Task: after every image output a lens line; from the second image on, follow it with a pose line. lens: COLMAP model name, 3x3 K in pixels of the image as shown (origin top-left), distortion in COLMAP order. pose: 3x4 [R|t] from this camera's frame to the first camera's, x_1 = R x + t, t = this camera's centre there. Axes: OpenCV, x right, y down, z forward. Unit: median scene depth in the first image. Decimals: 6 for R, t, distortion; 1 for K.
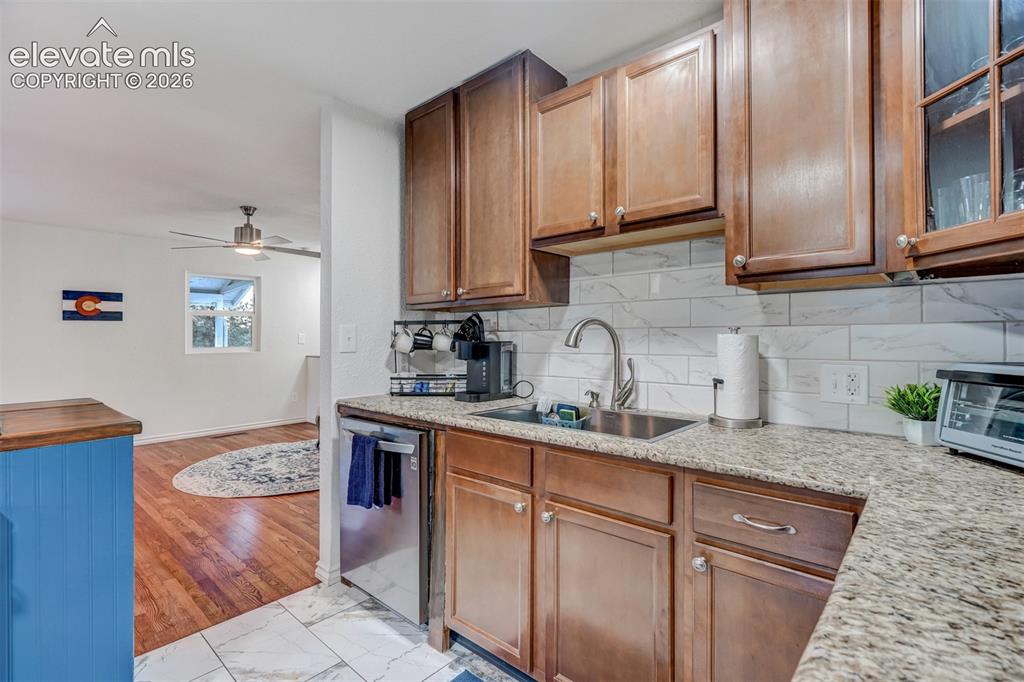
lens RADIAL K [[470.9, 0, 506.7], [0, 470.9, 340.9], [0, 0, 1]] dist [-0.004056, 0.000150]
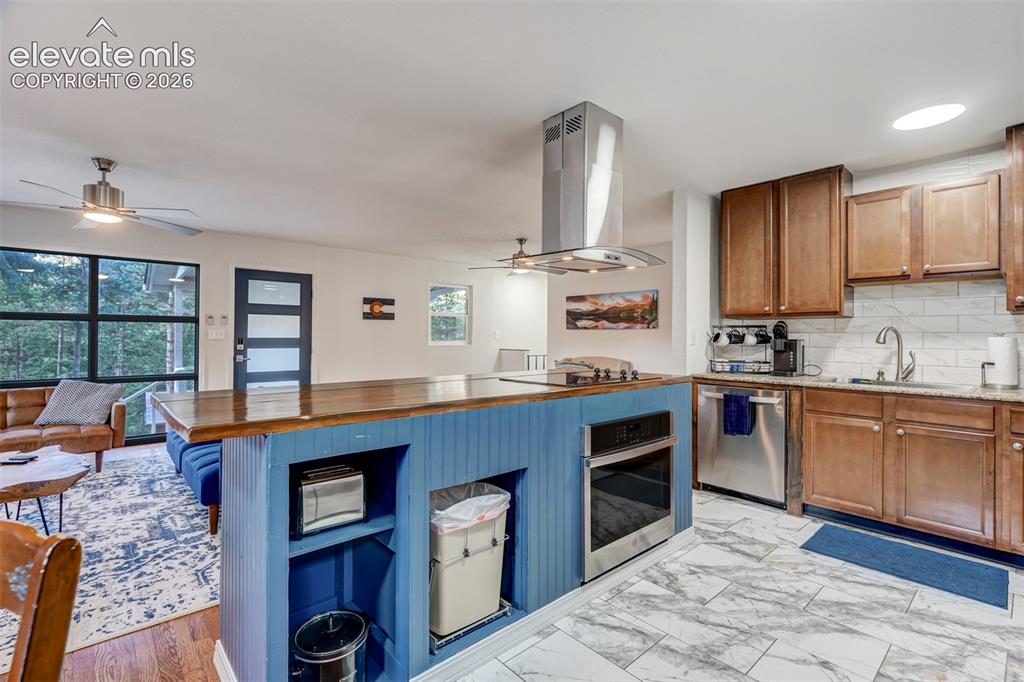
lens RADIAL K [[471.4, 0, 504.3], [0, 471.4, 337.1], [0, 0, 1]] dist [0.001473, 0.000523]
pose [[0.993709, 0.012010, -0.111351, -0.884164], [-0.012090, 0.999927, -0.000045, 0.006063], [0.111343, 0.001391, 0.993781, -0.734318]]
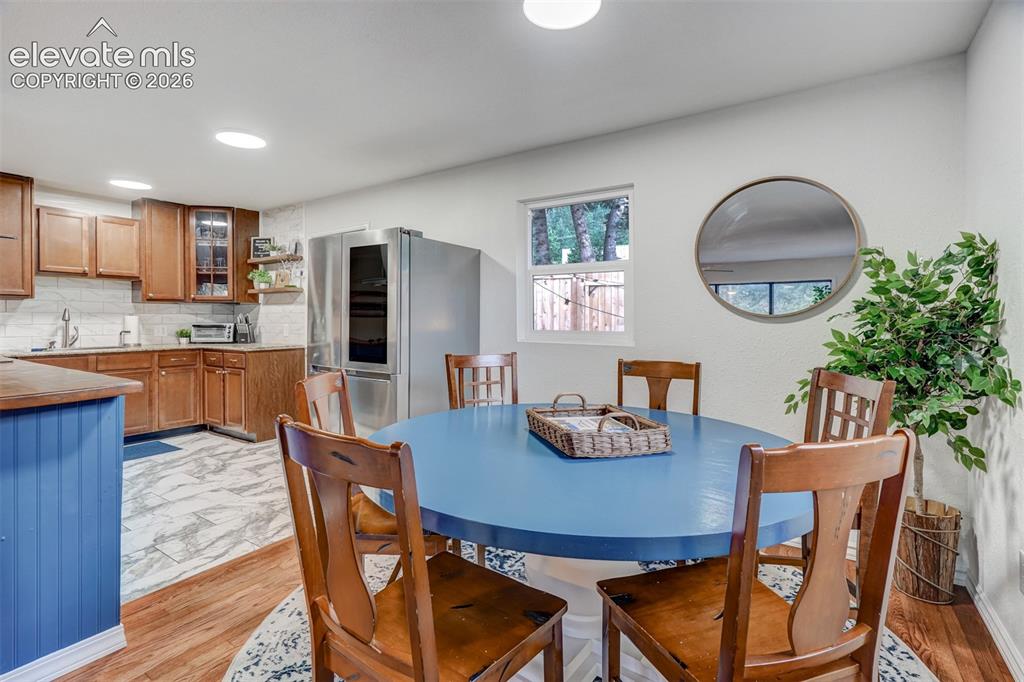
lens RADIAL K [[465.2, 0, 513.8], [0, 465.2, 316.0], [0, 0, 1]] dist [0.000691, 0.000223]
pose [[-0.148034, 0.011487, 0.988916, -2.123508], [0.001607, 0.999934, -0.011375, 0.017393], [-0.988981, -0.000094, -0.148043, -0.733325]]
